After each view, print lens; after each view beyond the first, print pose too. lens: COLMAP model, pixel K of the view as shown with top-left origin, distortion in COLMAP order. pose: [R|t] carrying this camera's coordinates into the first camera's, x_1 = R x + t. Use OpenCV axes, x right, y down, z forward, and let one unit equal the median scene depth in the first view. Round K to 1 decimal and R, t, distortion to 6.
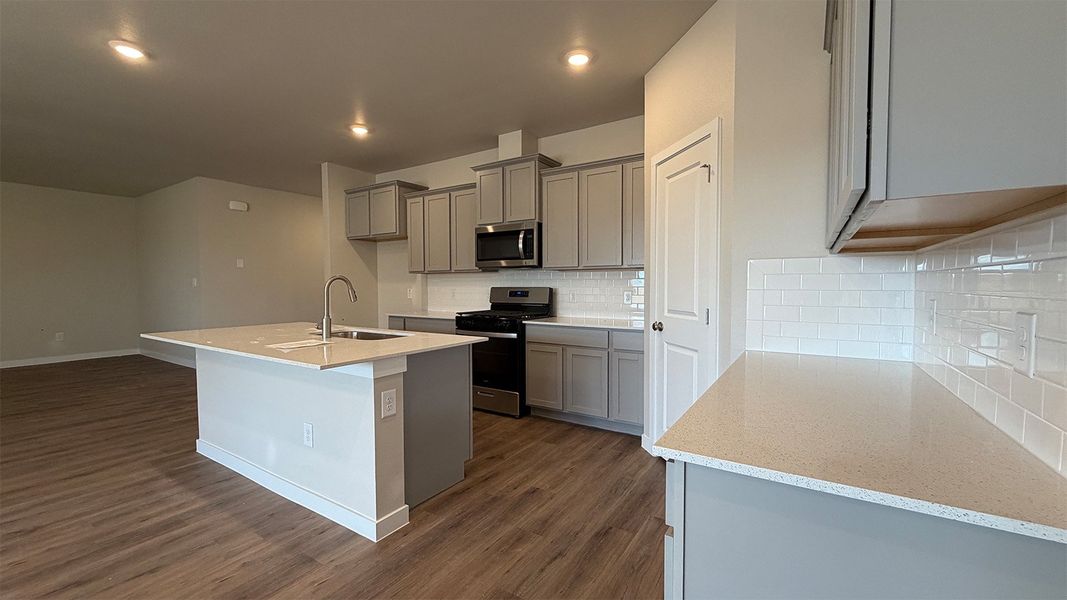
lens RADIAL K [[427.3, 0, 529.7], [0, 427.3, 302.5], [0, 0, 1]] dist [0.004508, -0.000202]
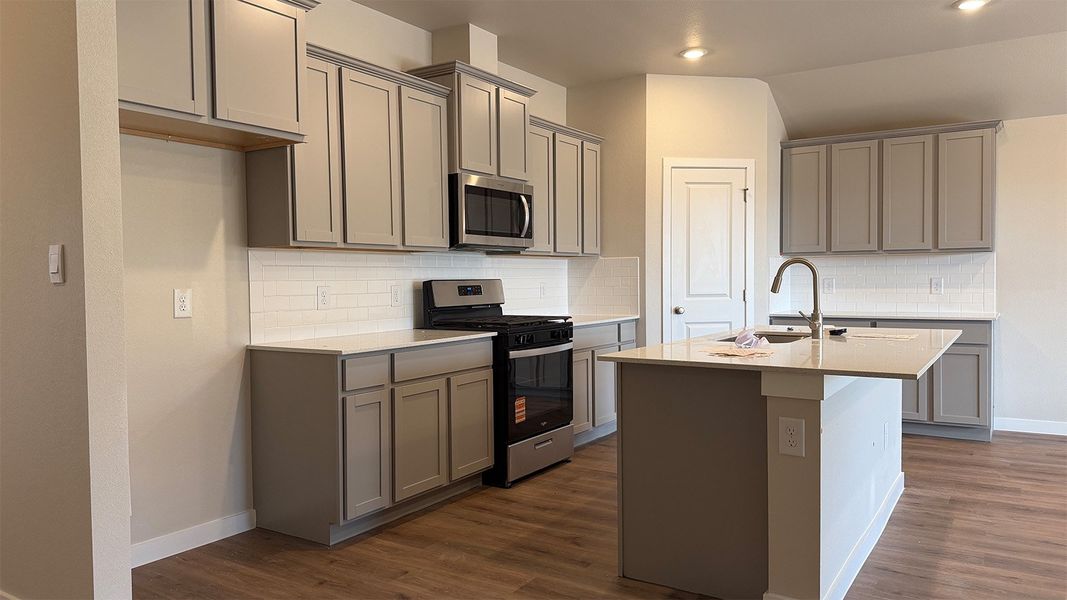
lens RADIAL K [[746.0, 0, 534.8], [0, 746.0, 294.5], [0, 0, 1]] dist [0.066505, -0.082110]
pose [[-0.001733, -0.020185, 0.999795, -1.370253], [0.052232, 0.998430, 0.020248, -0.037952], [-0.998633, 0.052256, -0.000676, 1.124239]]
